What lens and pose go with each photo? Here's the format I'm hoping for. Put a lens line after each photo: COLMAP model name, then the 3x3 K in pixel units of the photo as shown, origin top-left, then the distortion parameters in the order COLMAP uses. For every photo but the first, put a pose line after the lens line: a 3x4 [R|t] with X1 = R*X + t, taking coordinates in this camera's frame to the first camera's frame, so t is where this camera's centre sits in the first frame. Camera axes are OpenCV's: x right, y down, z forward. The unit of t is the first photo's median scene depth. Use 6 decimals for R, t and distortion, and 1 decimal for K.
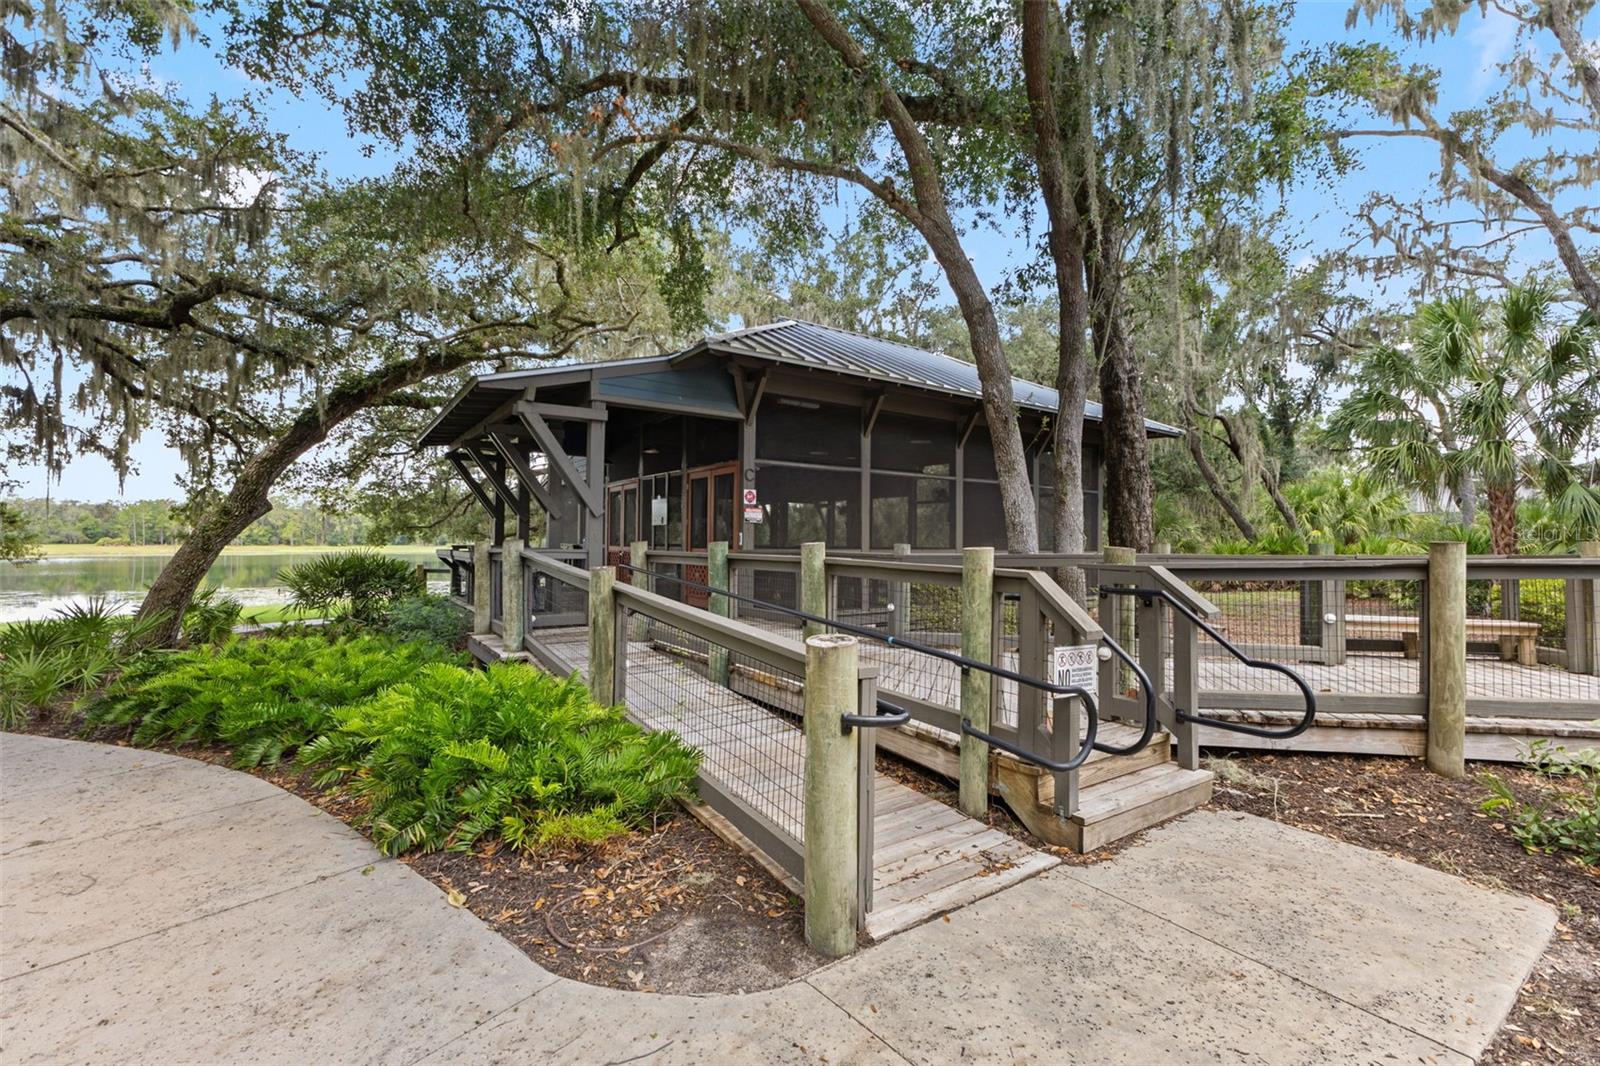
lens RADIAL K [[677.6, 0, 800.0], [0, 677.6, 533.0], [0, 0, 1]] dist [0.001252, 0.000459]
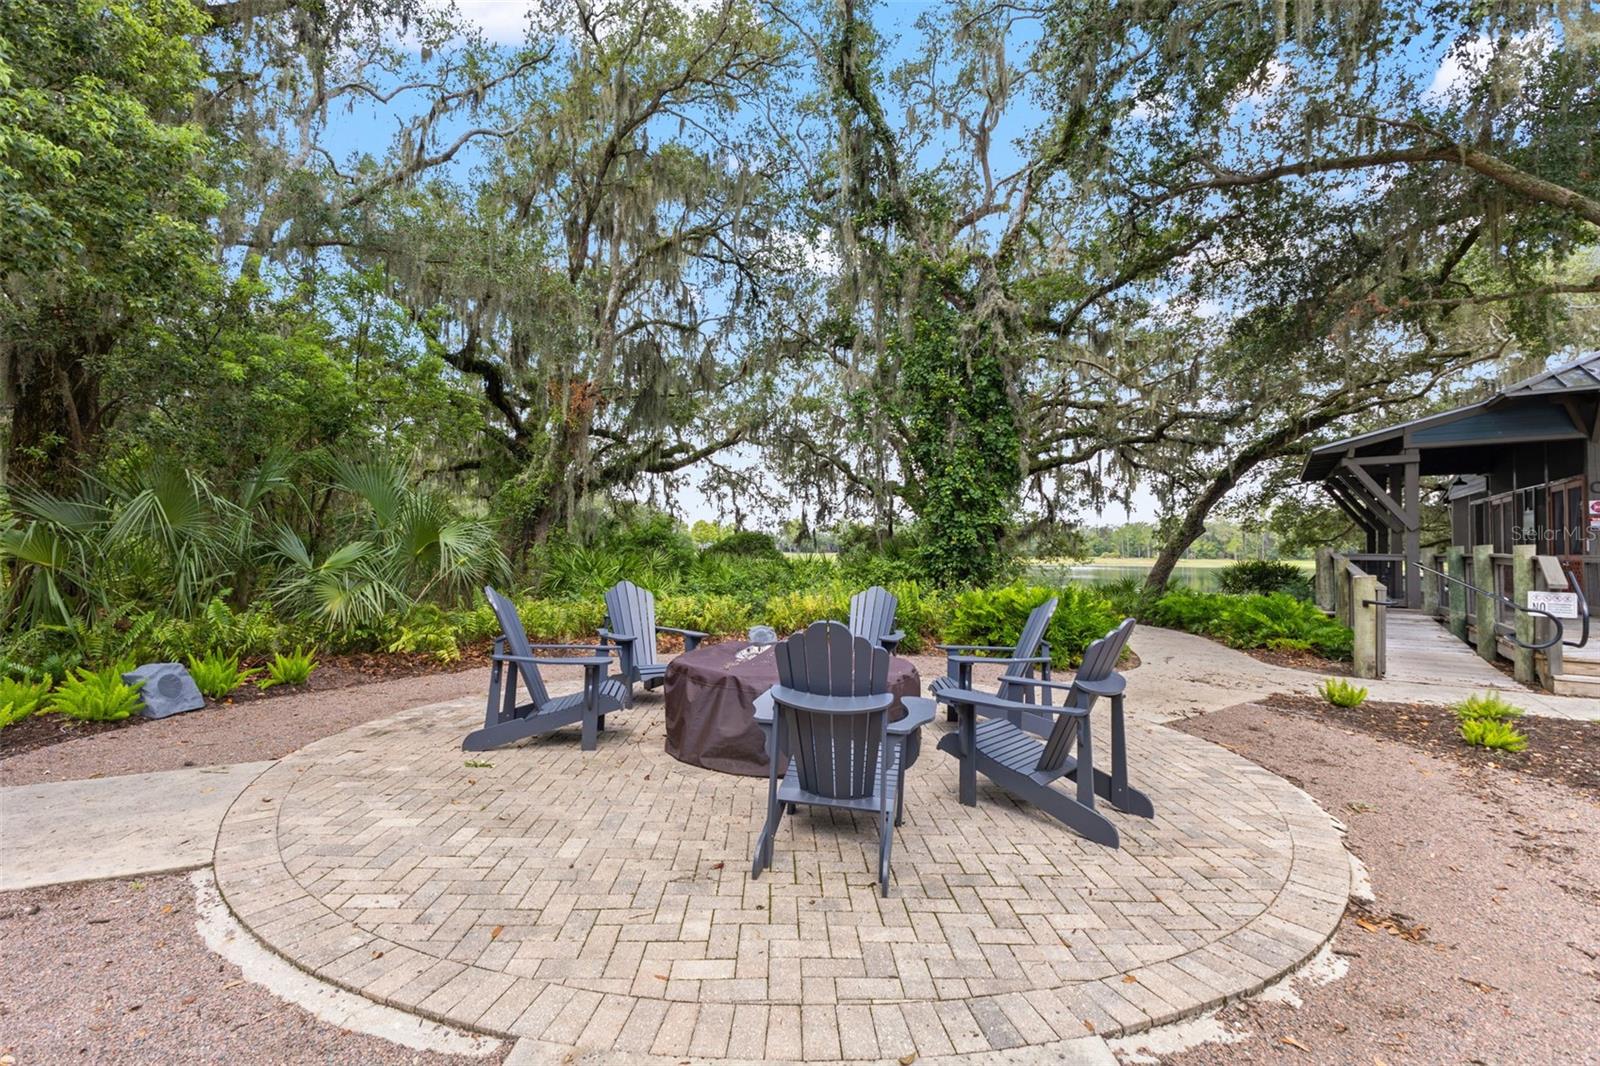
lens RADIAL K [[677.6, 0, 800.0], [0, 677.6, 533.0], [0, 0, 1]] dist [0.001252, 0.000459]
pose [[0.346701, -0.026668, -0.937596, 0.312373], [0.005605, 0.999637, -0.026360, 0.006101], [0.937959, 0.003884, 0.346725, -0.367189]]
